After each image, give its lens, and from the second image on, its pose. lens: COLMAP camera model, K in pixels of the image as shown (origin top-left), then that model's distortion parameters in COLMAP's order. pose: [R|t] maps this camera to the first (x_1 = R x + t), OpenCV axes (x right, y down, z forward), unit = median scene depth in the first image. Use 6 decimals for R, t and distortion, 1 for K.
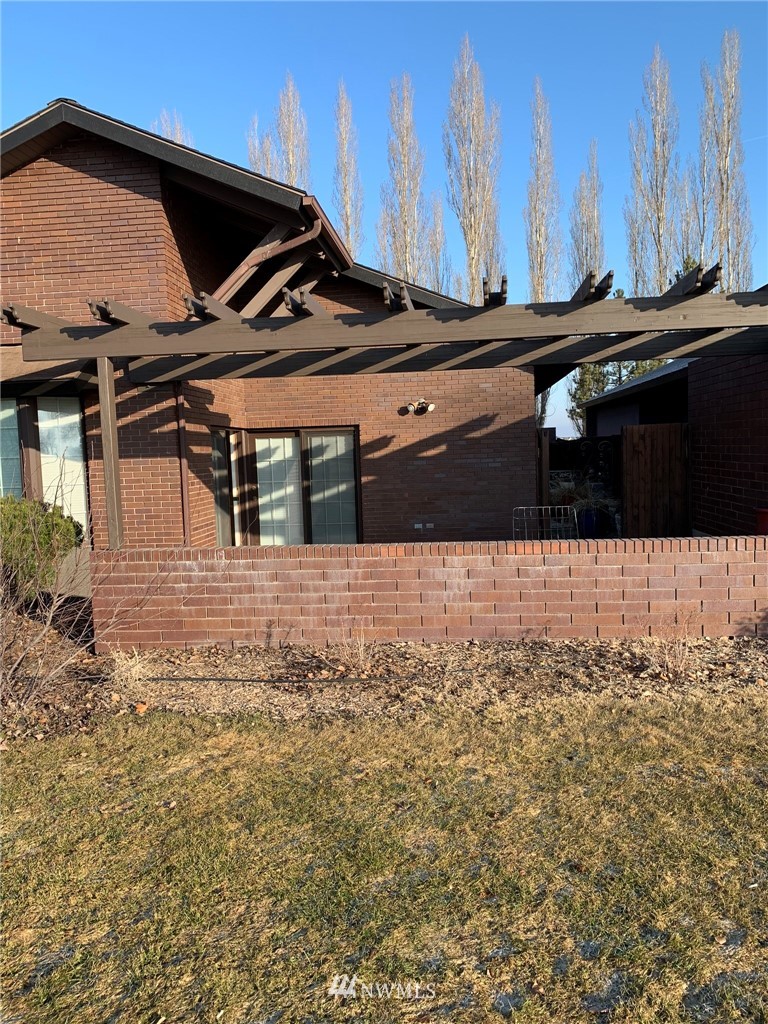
lens RADIAL K [[788.6, 0, 384.9], [0, 788.6, 510.8], [0, 0, 1]] dist [0.004526, 0.002603]
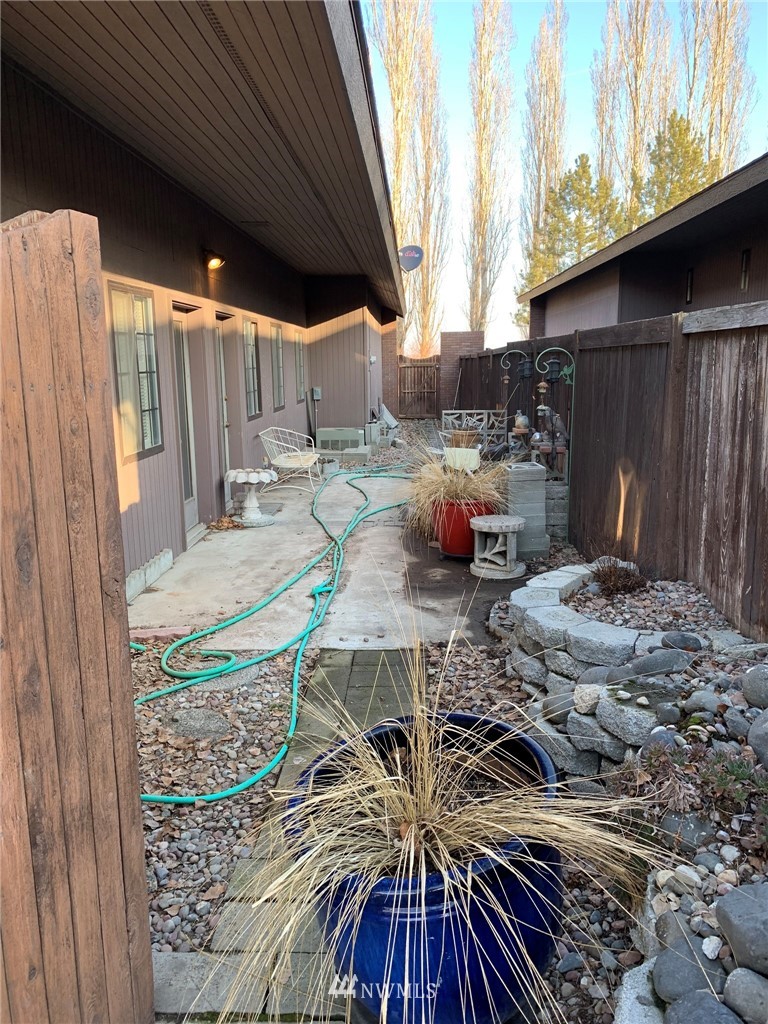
lens RADIAL K [[788.6, 0, 383.2], [0, 788.6, 511.3], [0, 0, 1]] dist [0.004526, 0.002603]
pose [[0.998023, 0.010159, 0.062016, 0.053210], [-0.016901, 0.993878, 0.109184, -0.013944], [-0.060527, -0.110017, 0.992085, 0.193658]]
